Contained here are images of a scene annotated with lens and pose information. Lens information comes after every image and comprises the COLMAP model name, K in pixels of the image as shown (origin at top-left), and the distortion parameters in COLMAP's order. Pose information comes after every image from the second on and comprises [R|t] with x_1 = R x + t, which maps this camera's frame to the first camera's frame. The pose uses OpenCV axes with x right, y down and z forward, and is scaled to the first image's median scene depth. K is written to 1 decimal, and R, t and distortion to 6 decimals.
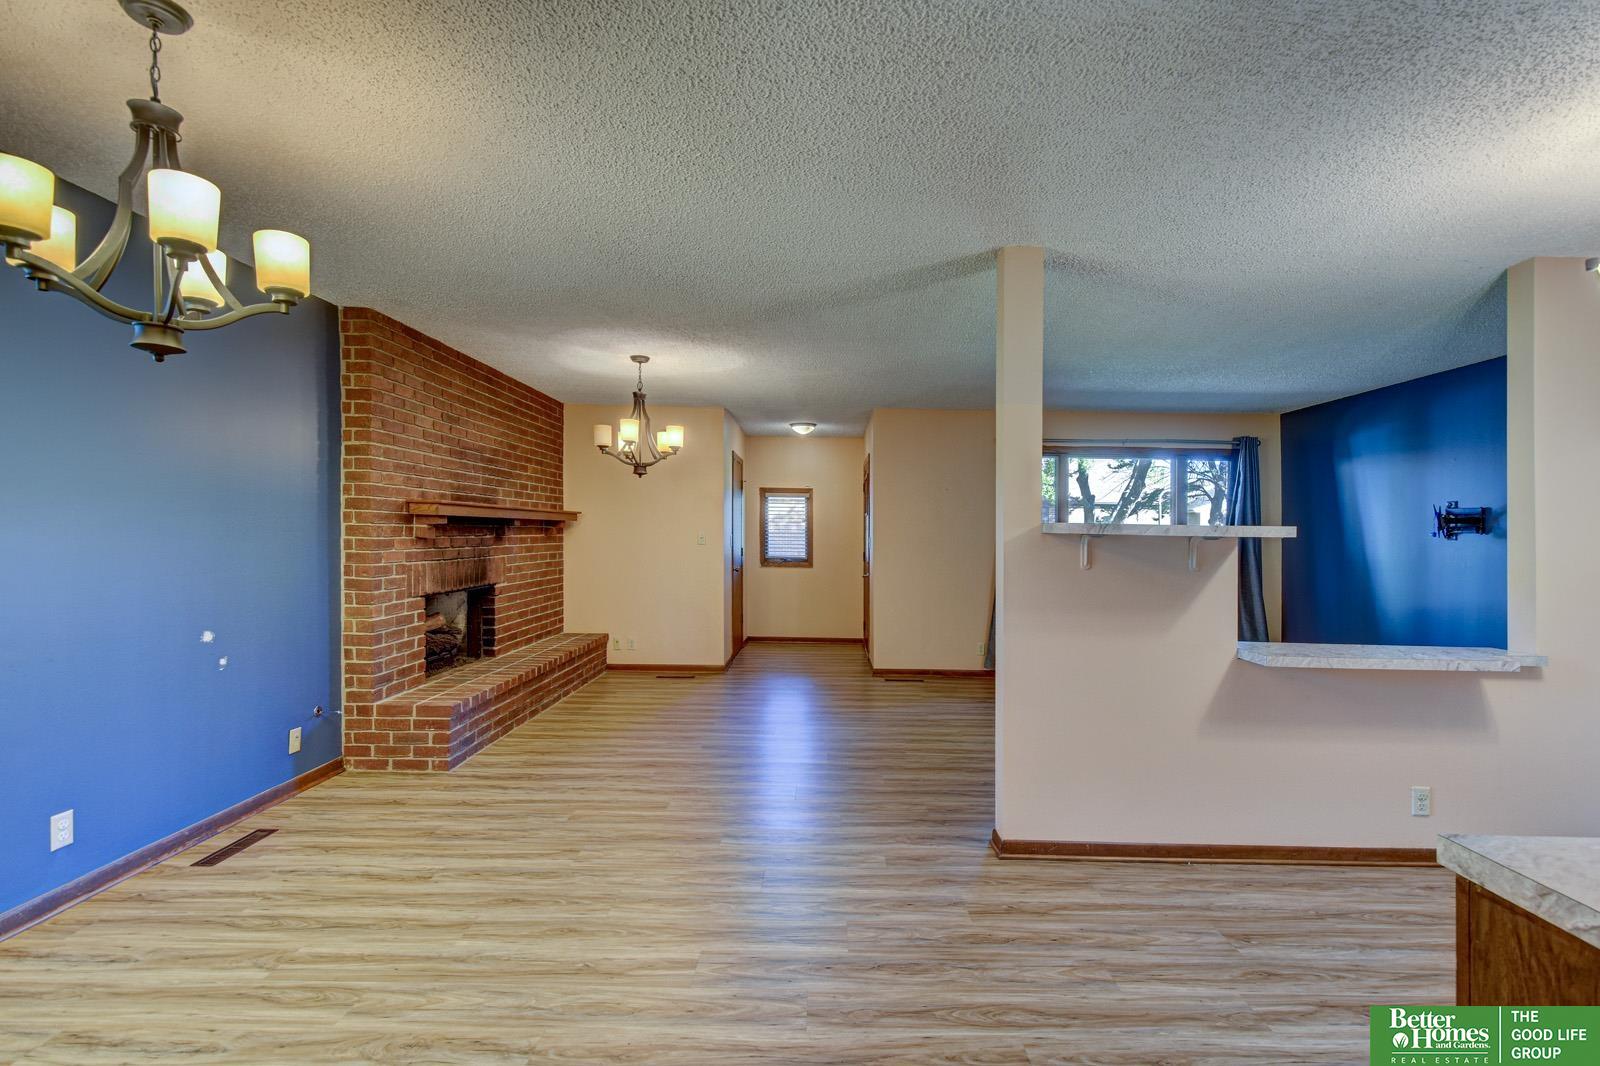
lens RADIAL K [[715.4, 0, 806.9], [0, 715.4, 540.0], [0, 0, 1]] dist [-0.005046, -0.004632]
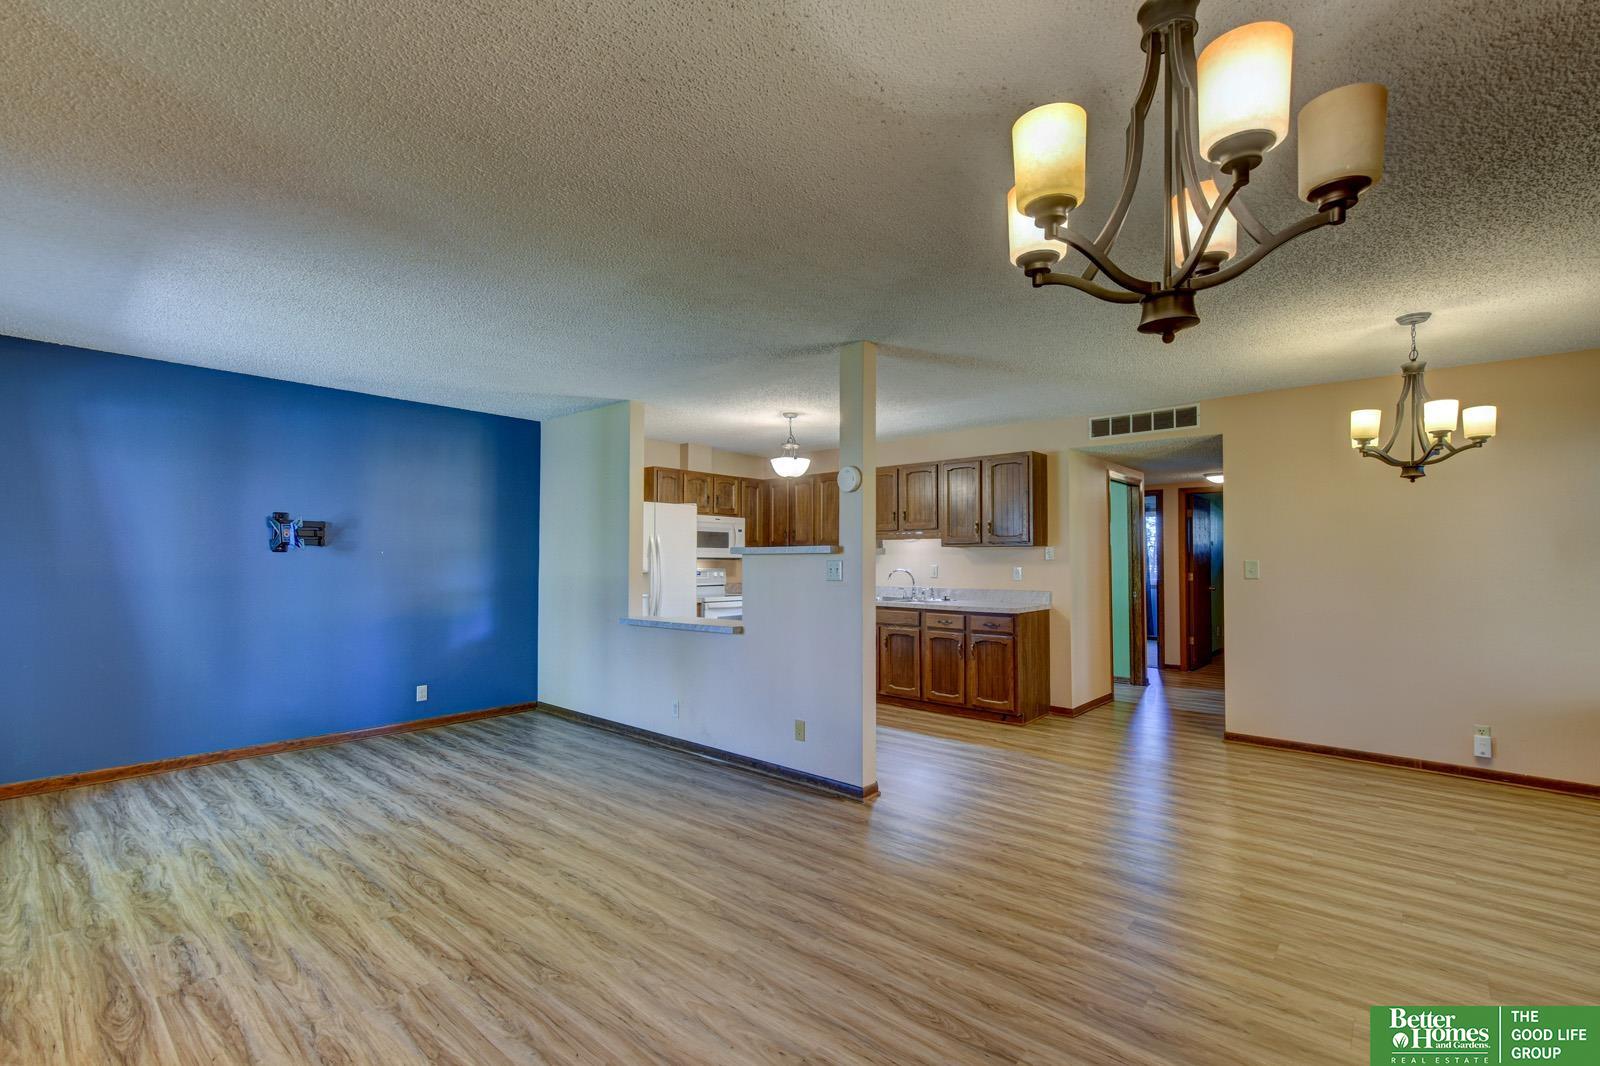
lens RADIAL K [[715.4, 0, 803.5], [0, 715.4, 540.6], [0, 0, 1]] dist [-0.005046, -0.004632]
pose [[-0.762465, -0.002317, 0.647026, -0.385240], [-0.010515, 0.999906, -0.008811, -0.017482], [-0.646945, -0.013521, -0.762417, 1.666078]]
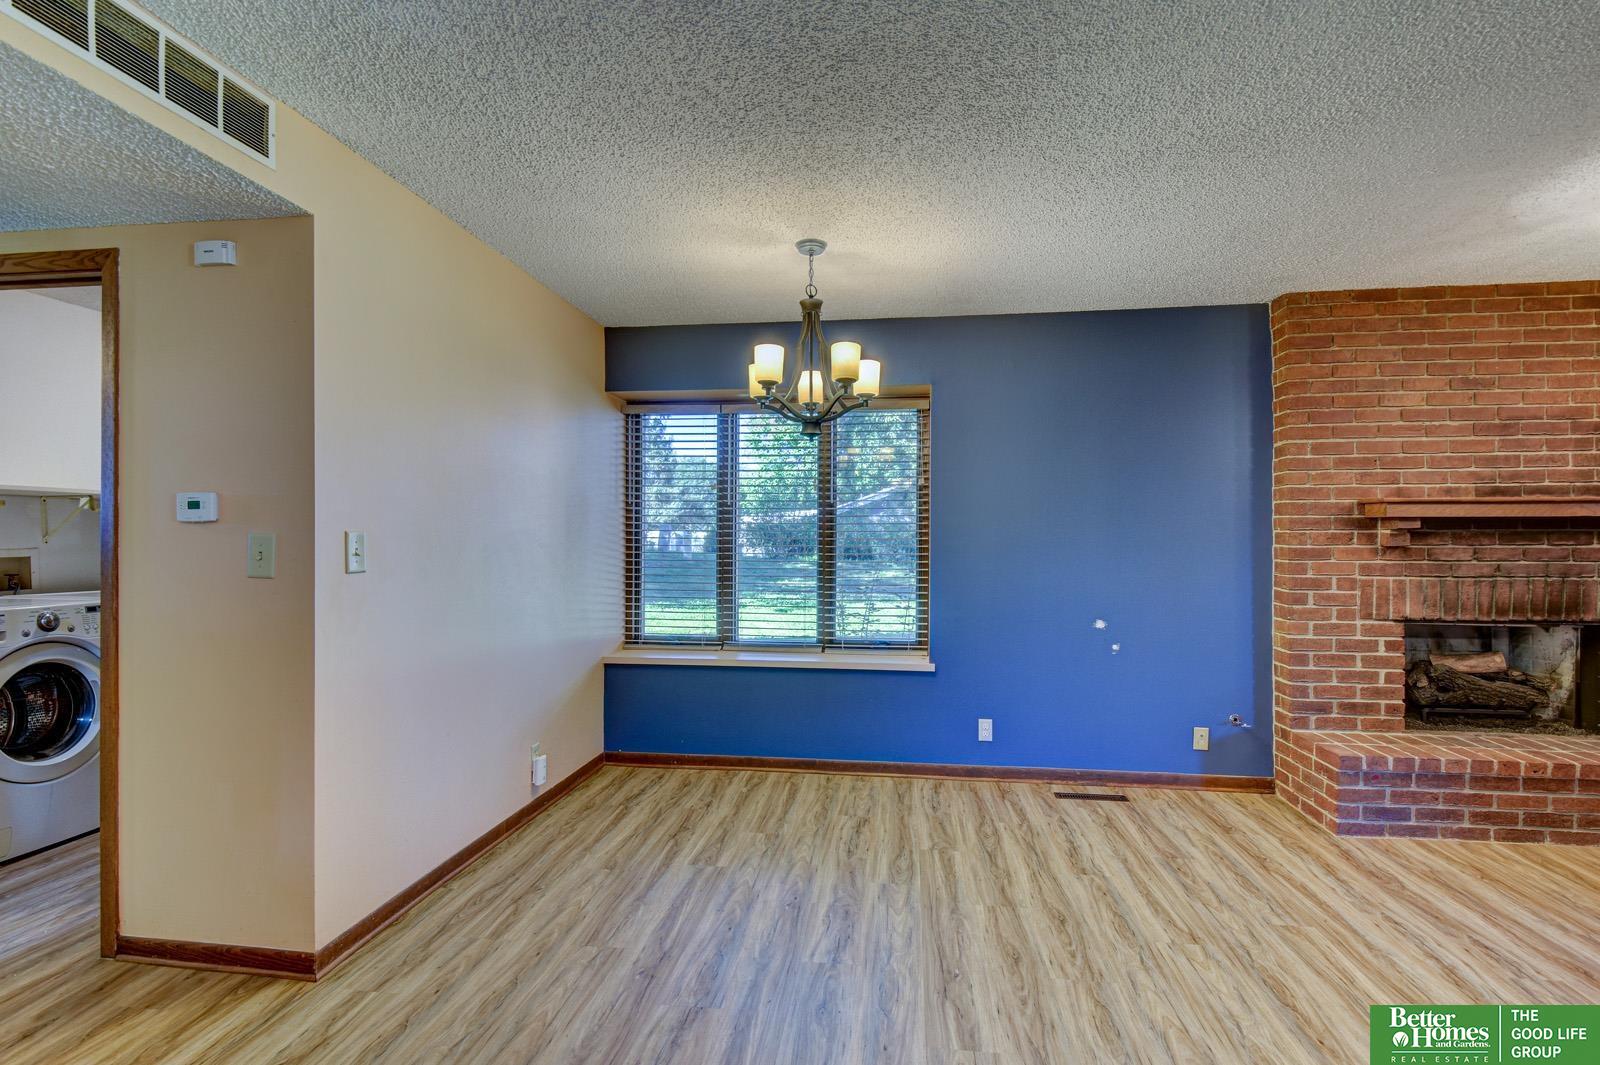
lens RADIAL K [[759.3, 0, 811.4], [0, 759.3, 532.9], [0, 0, 1]] dist [-0.000928, -0.004840]
pose [[-0.120775, -0.019669, -0.992485, 0.447700], [-0.011242, 0.999767, -0.018445, 0.004835], [0.992616, 0.008930, -0.120968, 0.537380]]
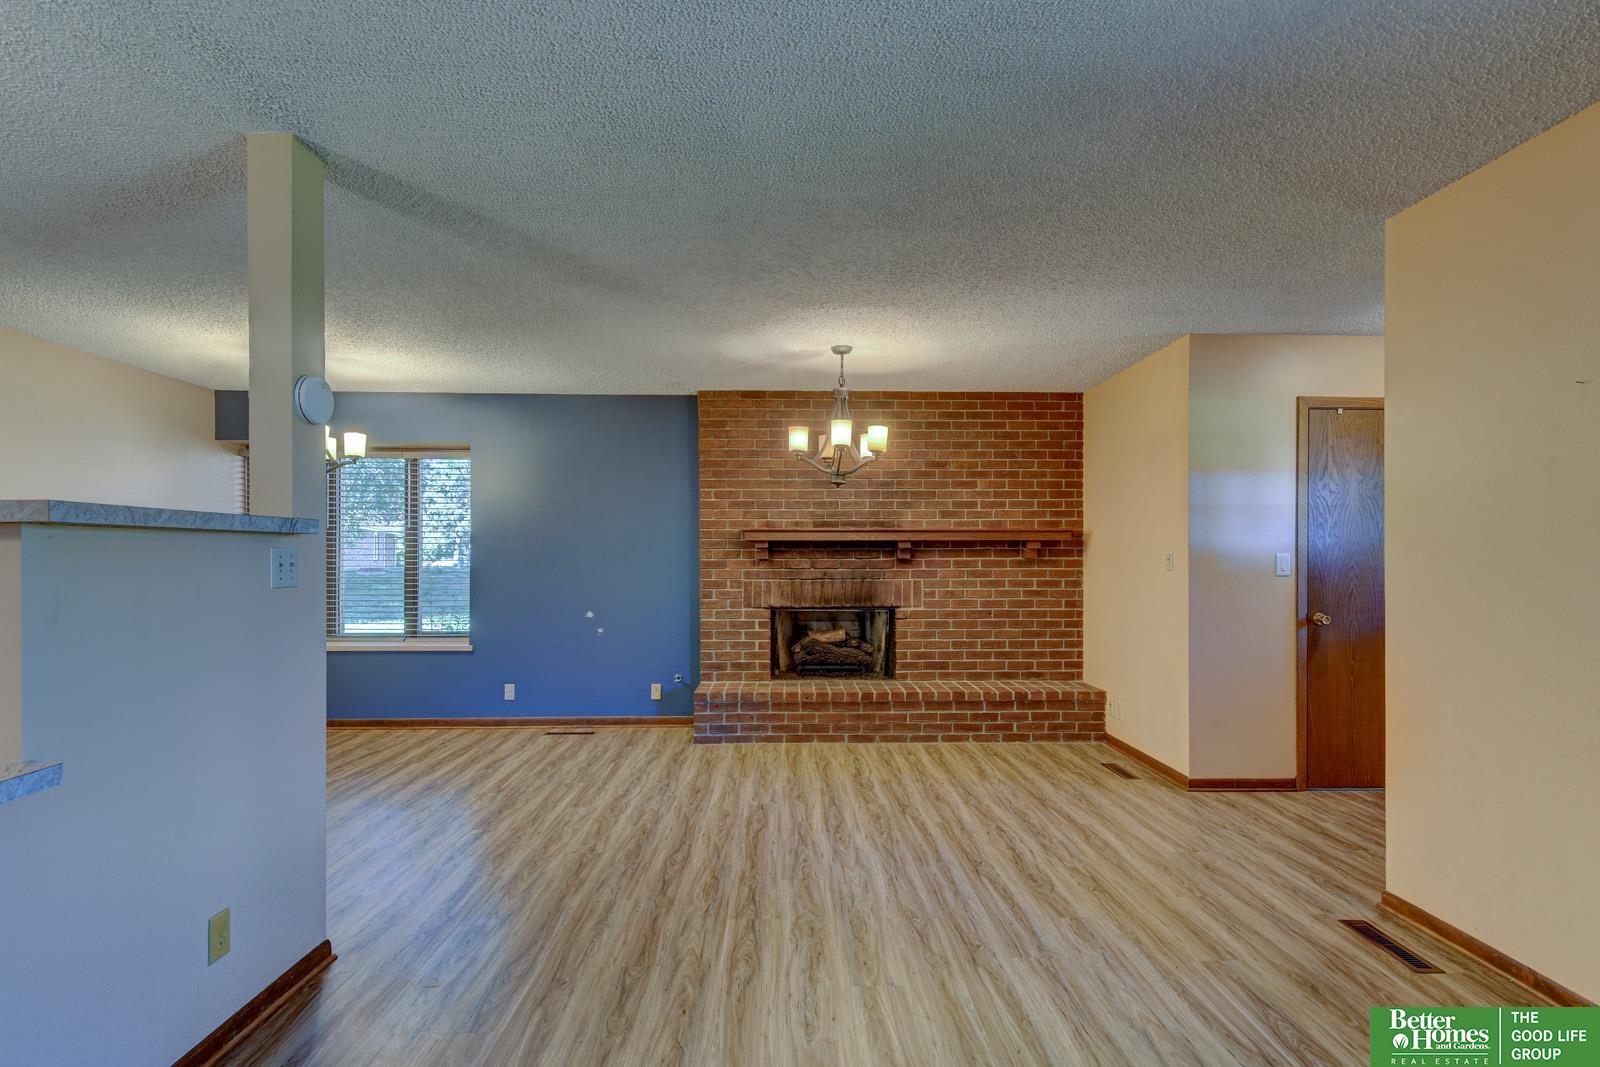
lens RADIAL K [[759.3, 0, 821.3], [0, 759.3, 558.9], [0, 0, 1]] dist [-0.000928, -0.004840]
pose [[0.063313, -0.006706, -0.997971, 0.895808], [-0.009403, 0.999929, -0.007315, 0.004286], [0.997949, 0.009847, 0.063245, 1.196209]]
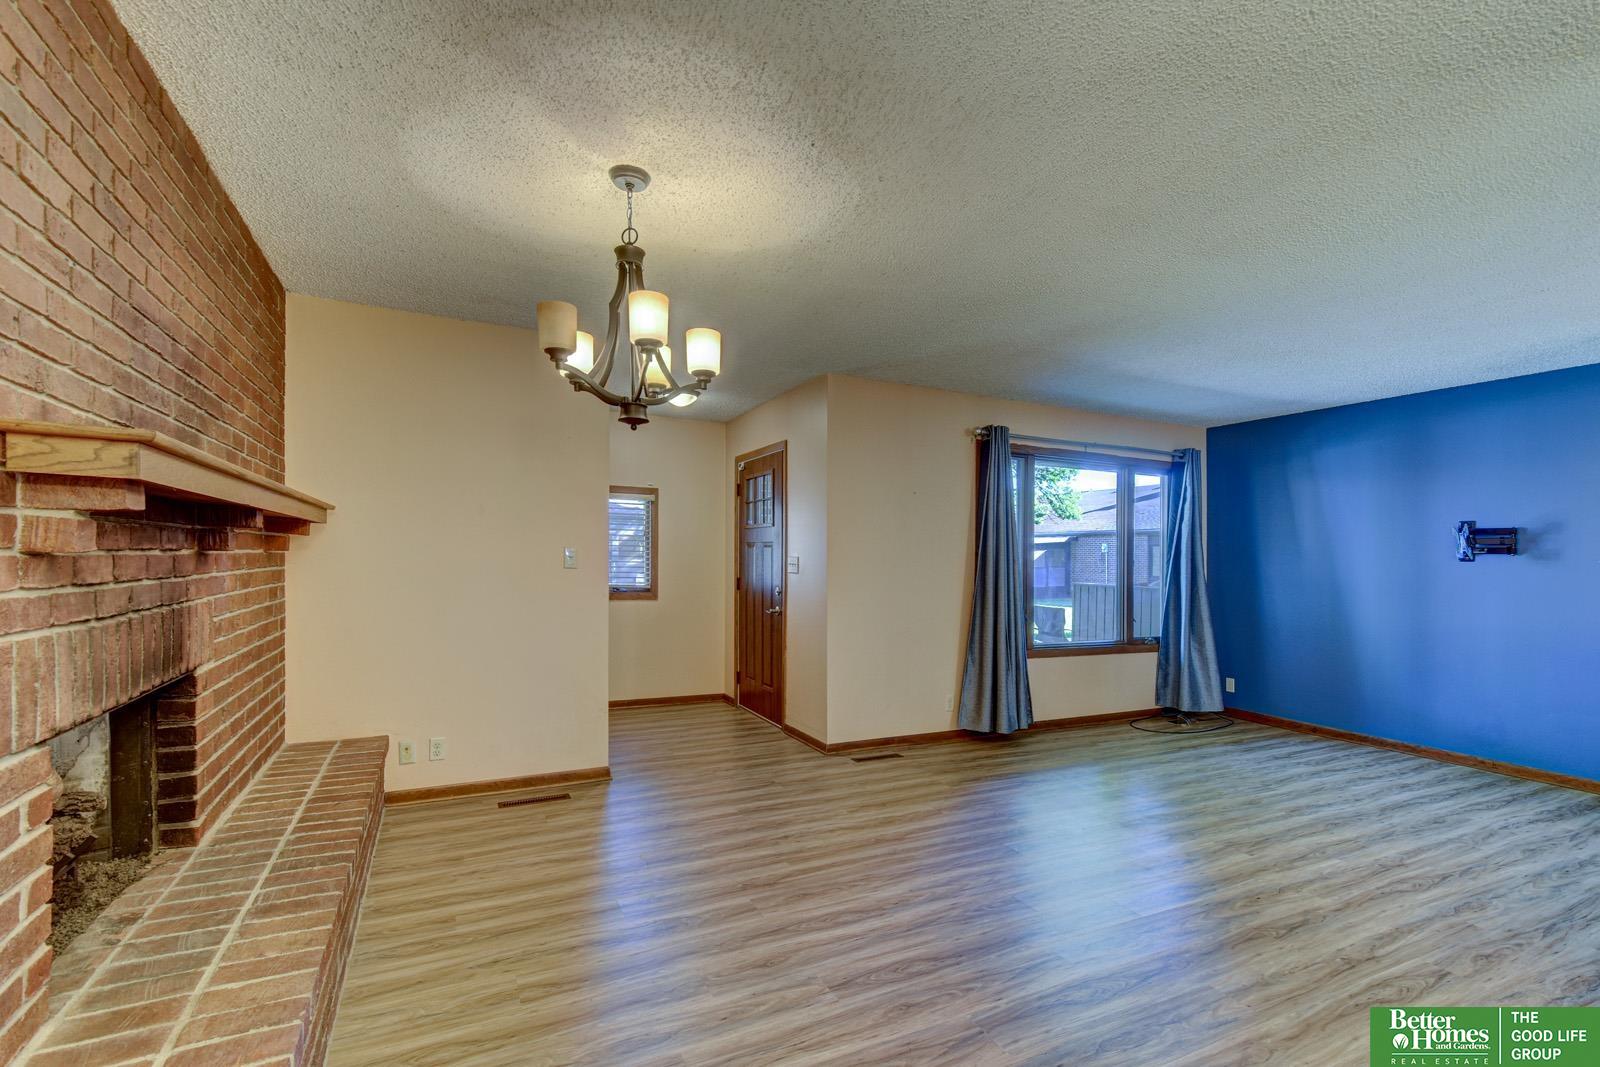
lens RADIAL K [[715.4, 0, 810.2], [0, 715.4, 562.8], [0, 0, 1]] dist [-0.005046, -0.004632]
pose [[0.893421, -0.001577, 0.449217, -0.440829], [0.000981, 0.999998, 0.001559, 0.000008], [-0.449219, -0.000953, 0.893421, 0.681255]]
